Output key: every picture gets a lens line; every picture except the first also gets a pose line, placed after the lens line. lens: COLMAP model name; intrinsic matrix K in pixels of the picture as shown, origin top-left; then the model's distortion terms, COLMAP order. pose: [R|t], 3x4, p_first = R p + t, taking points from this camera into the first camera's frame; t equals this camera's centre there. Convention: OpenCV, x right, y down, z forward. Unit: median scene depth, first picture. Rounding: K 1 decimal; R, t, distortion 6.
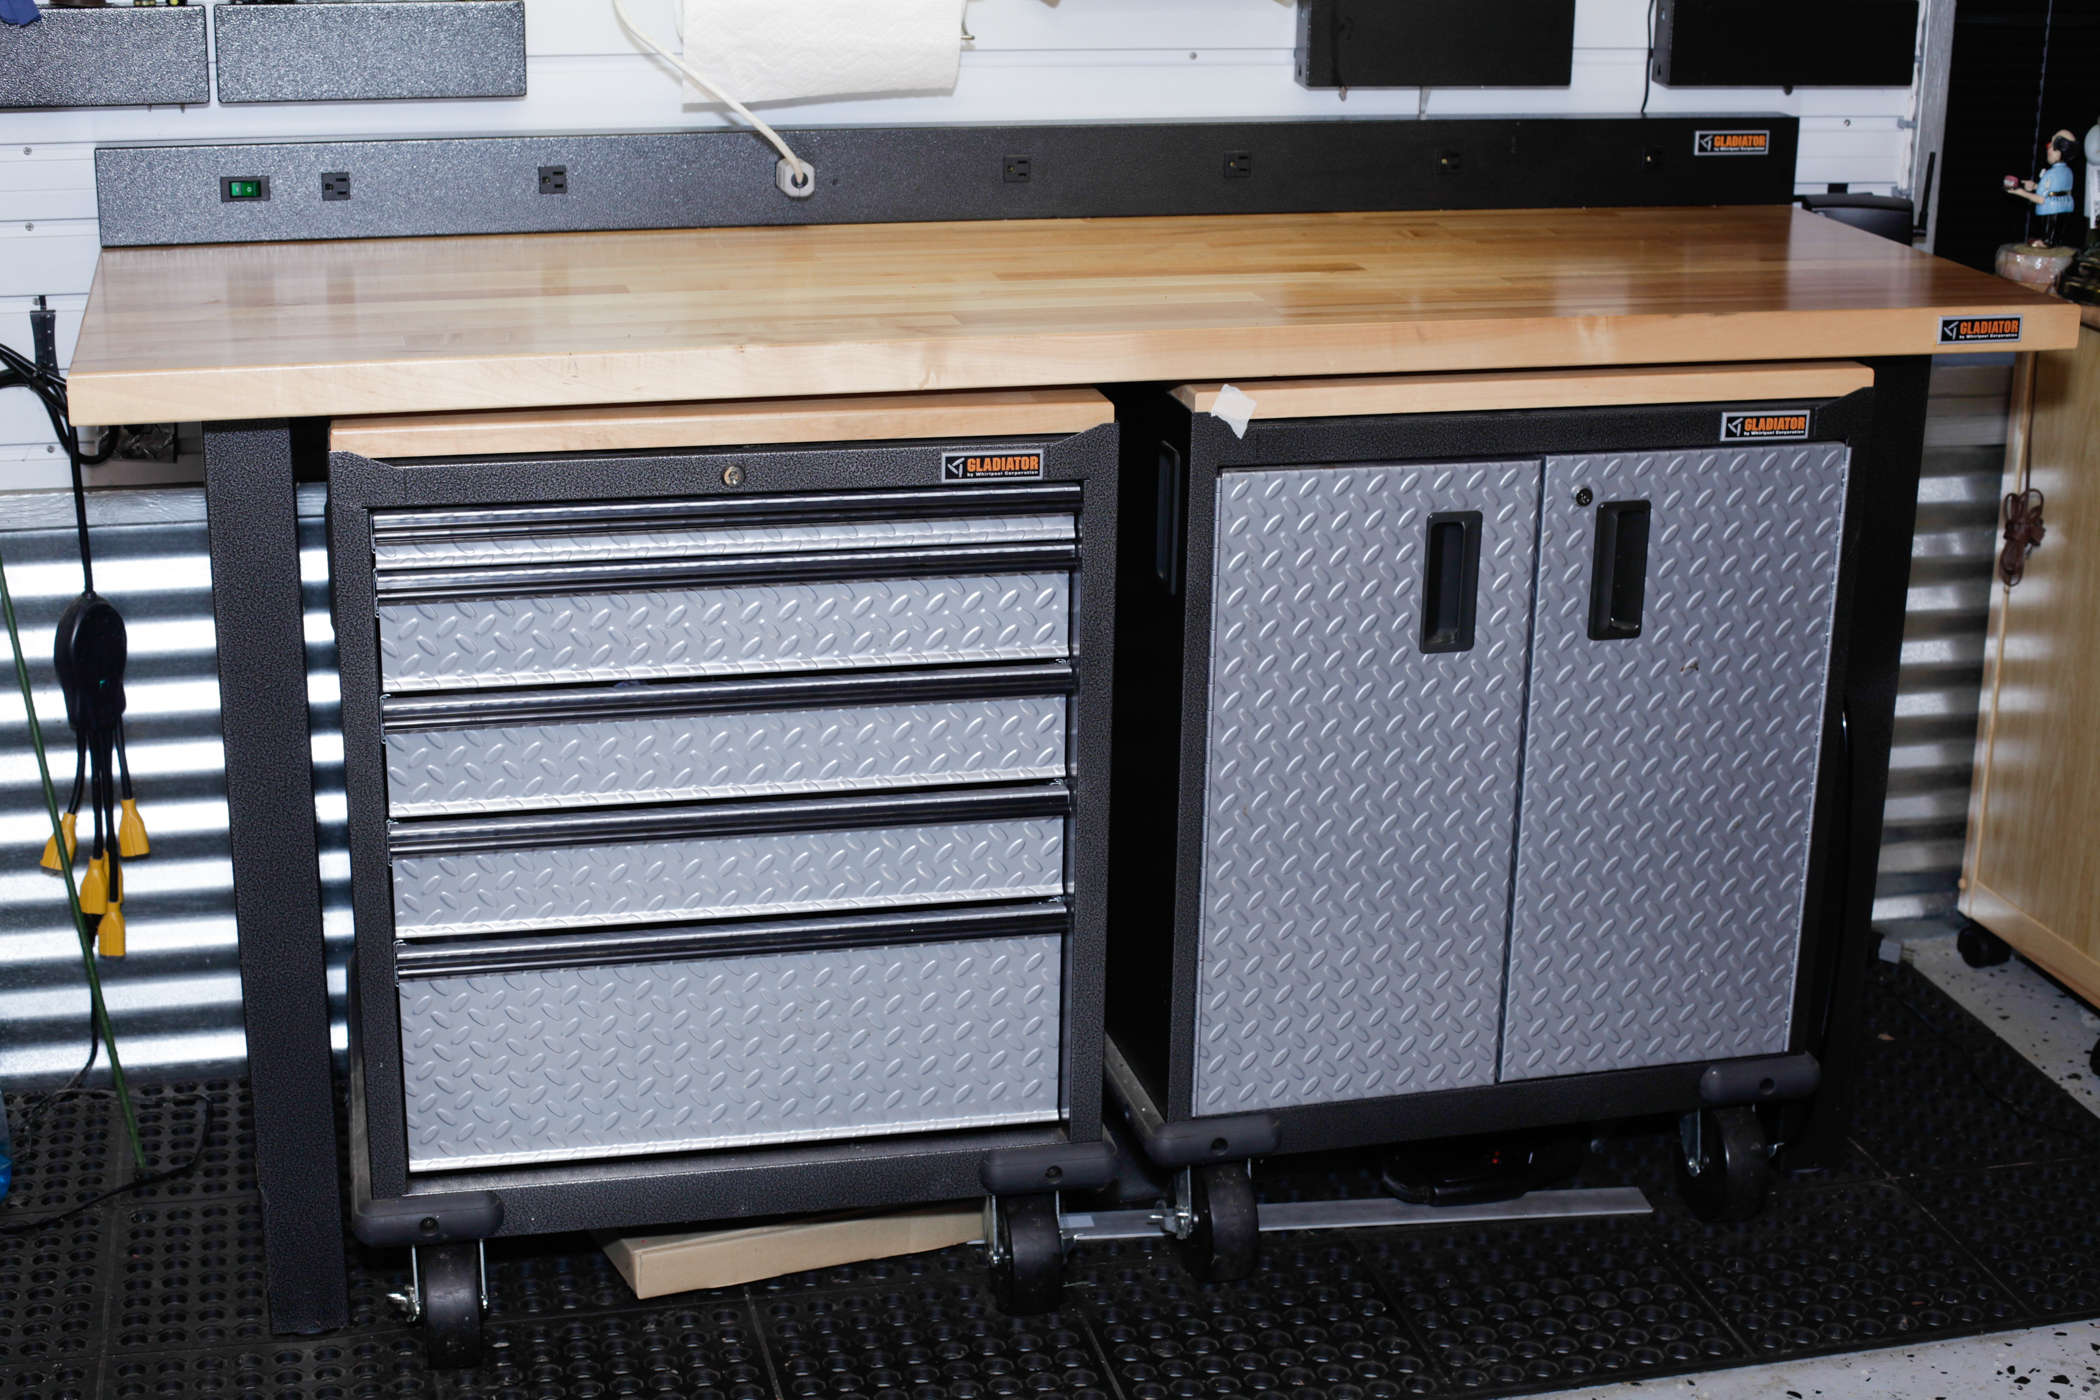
lens RADIAL K [[3064.8, 0, 1050.0], [0, 3064.8, 700.0], [0, 0, 1]] dist [-0.148717, -0.069630]
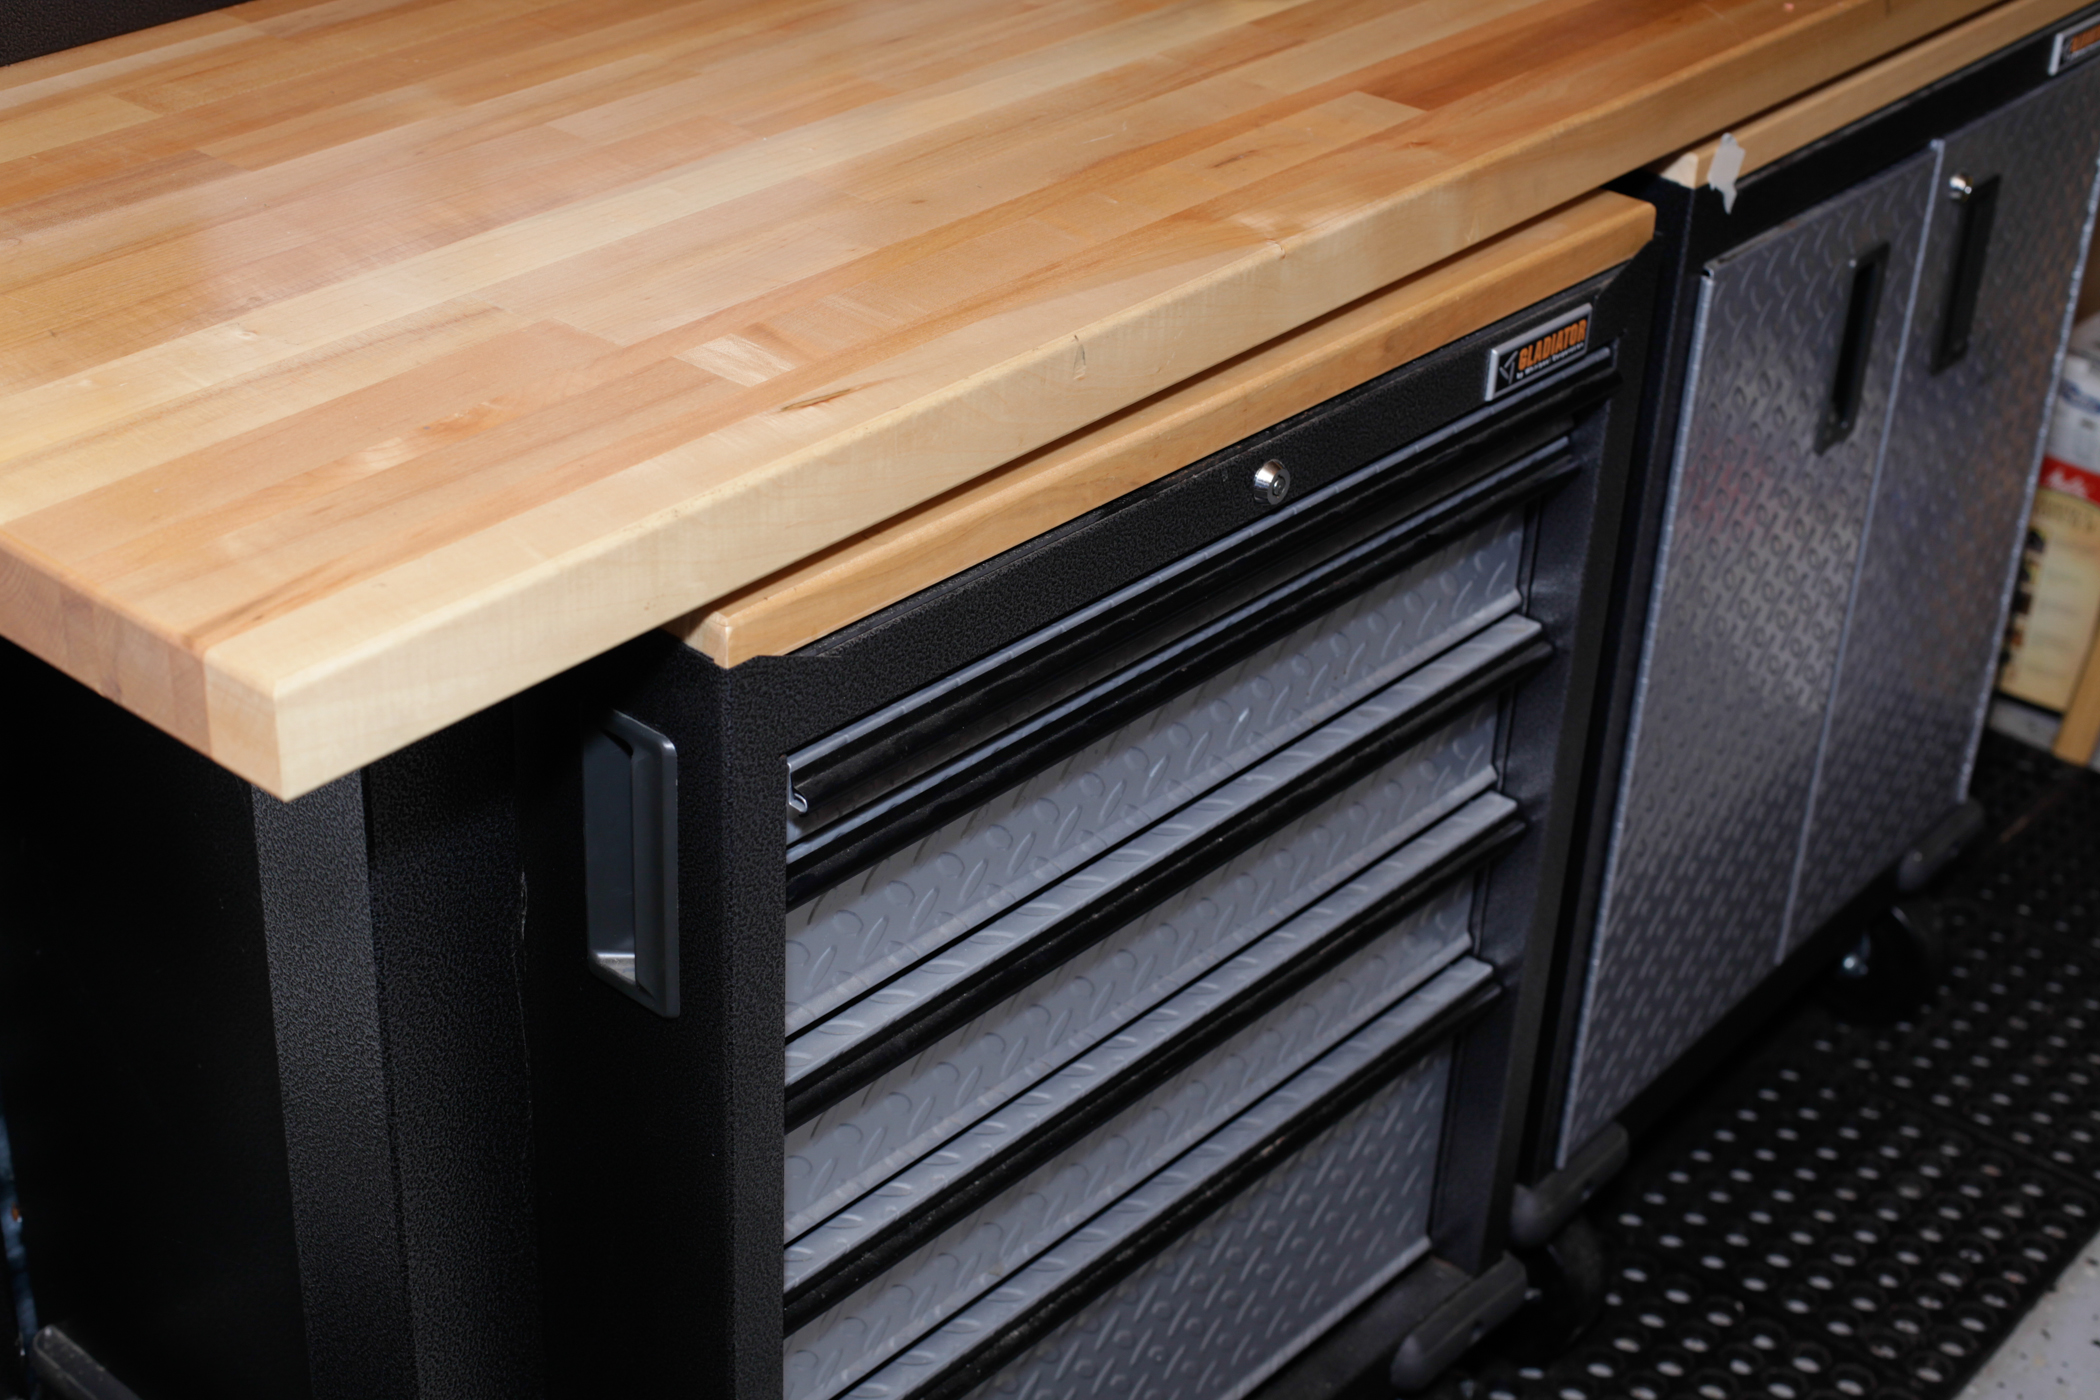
lens RADIAL K [[3105.2, 0, 1050.0], [0, 3105.2, 700.0], [0, 0, 1]] dist [-0.240239, 0.152024]
pose [[0.812013, -0.273720, 0.515473, -0.132976], [0.147074, 0.950668, 0.273129, -0.187200], [-0.564805, -0.145971, 0.812212, 0.566665]]
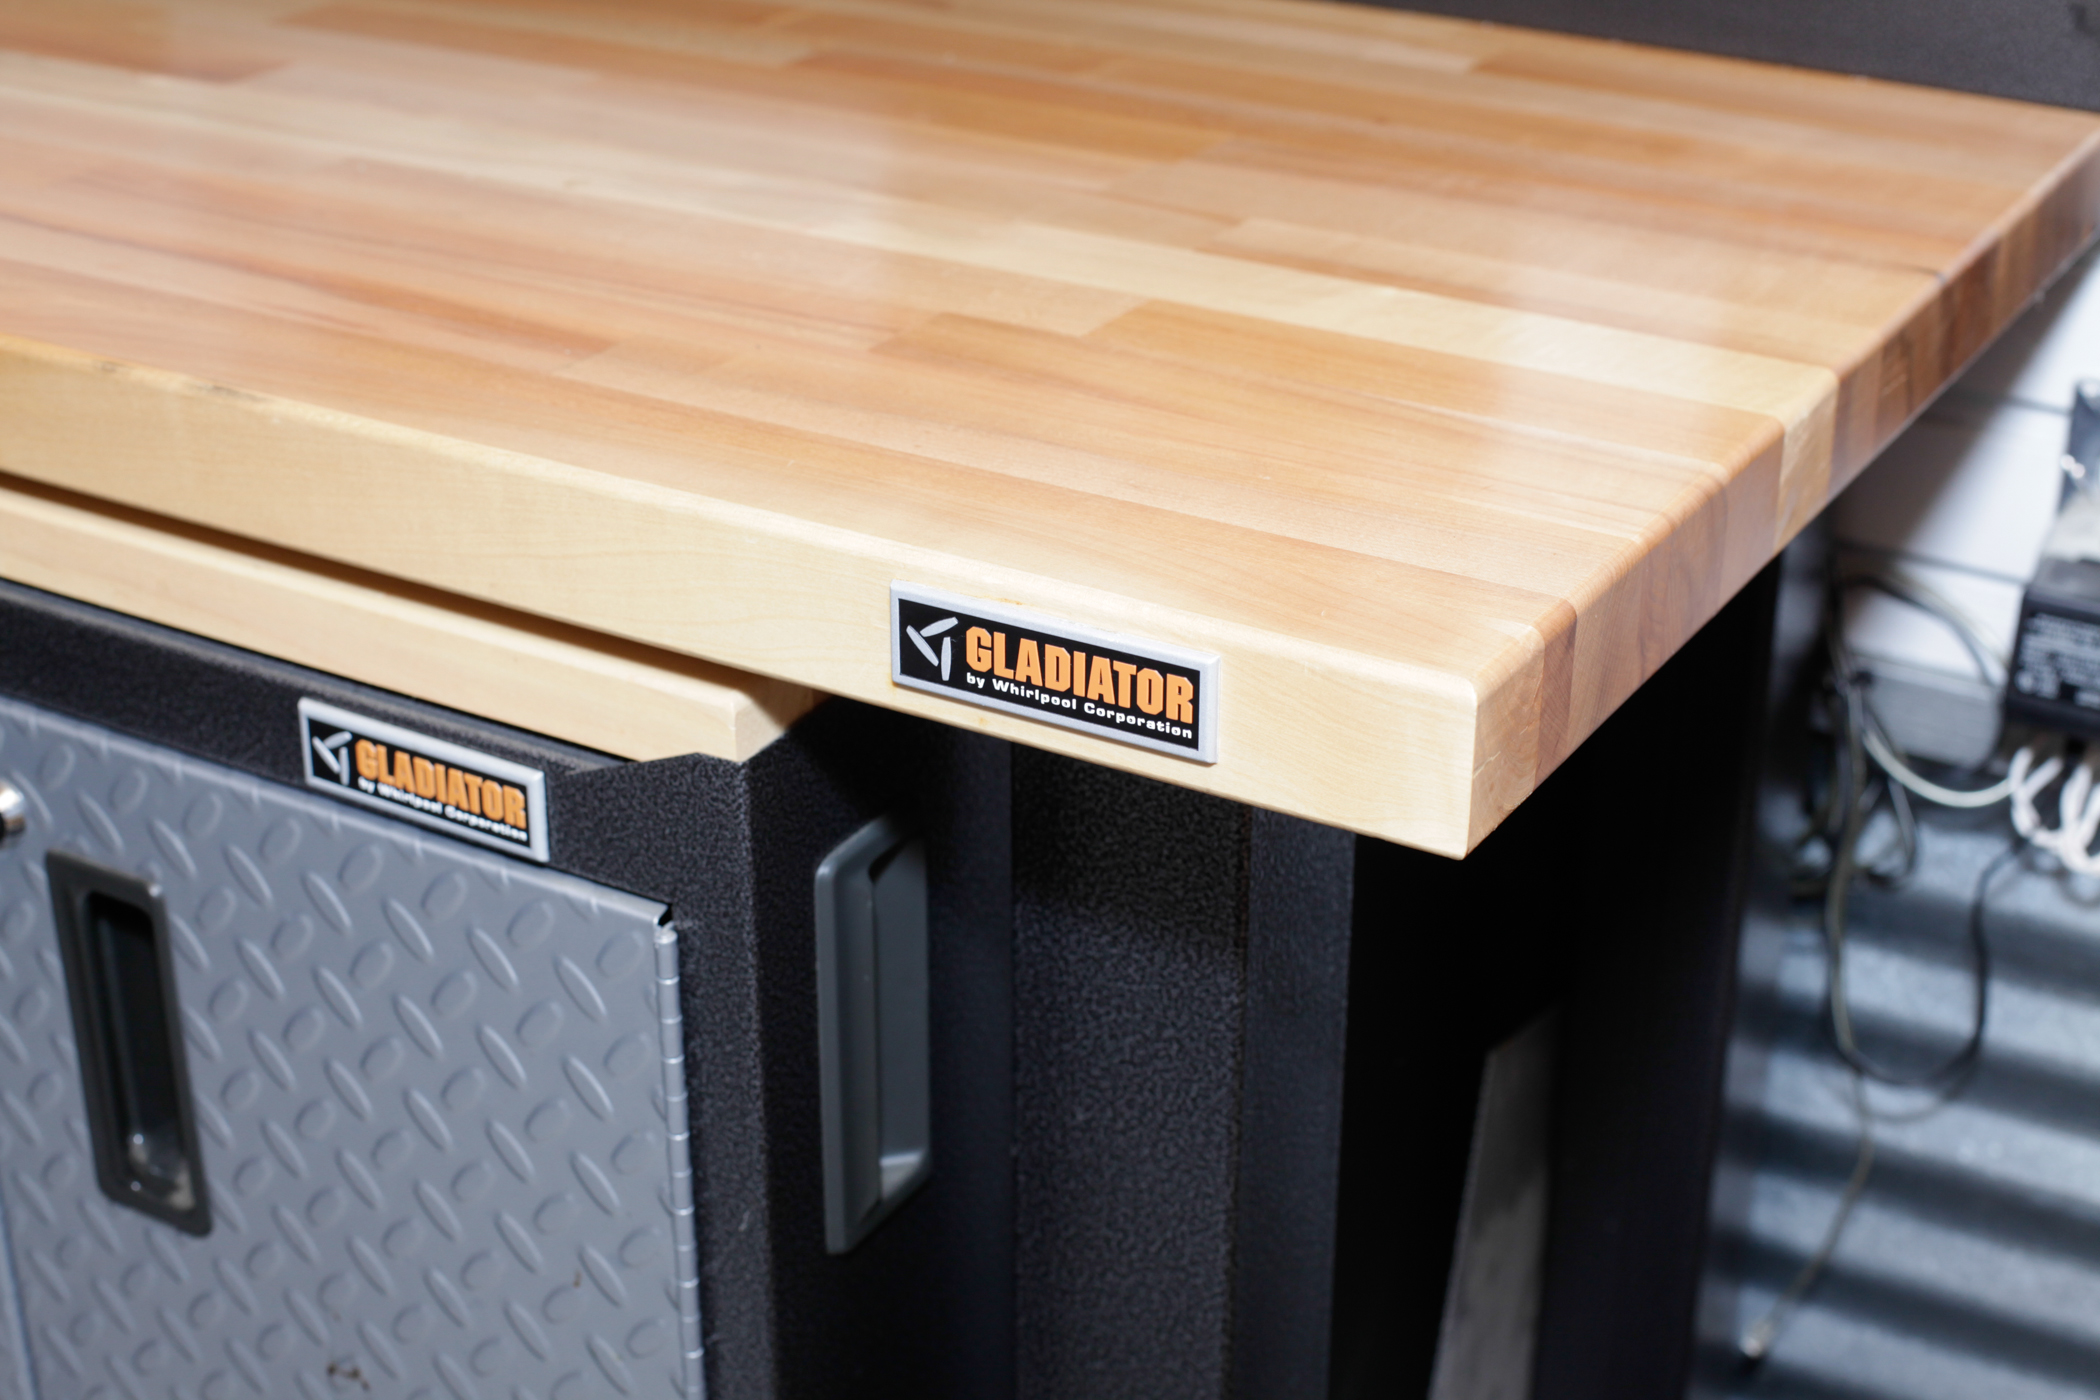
lens RADIAL K [[3064.8, 0, 1050.0], [0, 3064.8, 700.0], [0, 0, 1]] dist [-0.148717, -0.069630]
pose [[0.716212, 0.287765, -0.635792, 0.458132], [-0.208681, 0.957655, 0.198367, -0.166193], [0.665952, -0.009395, 0.745935, 0.778070]]
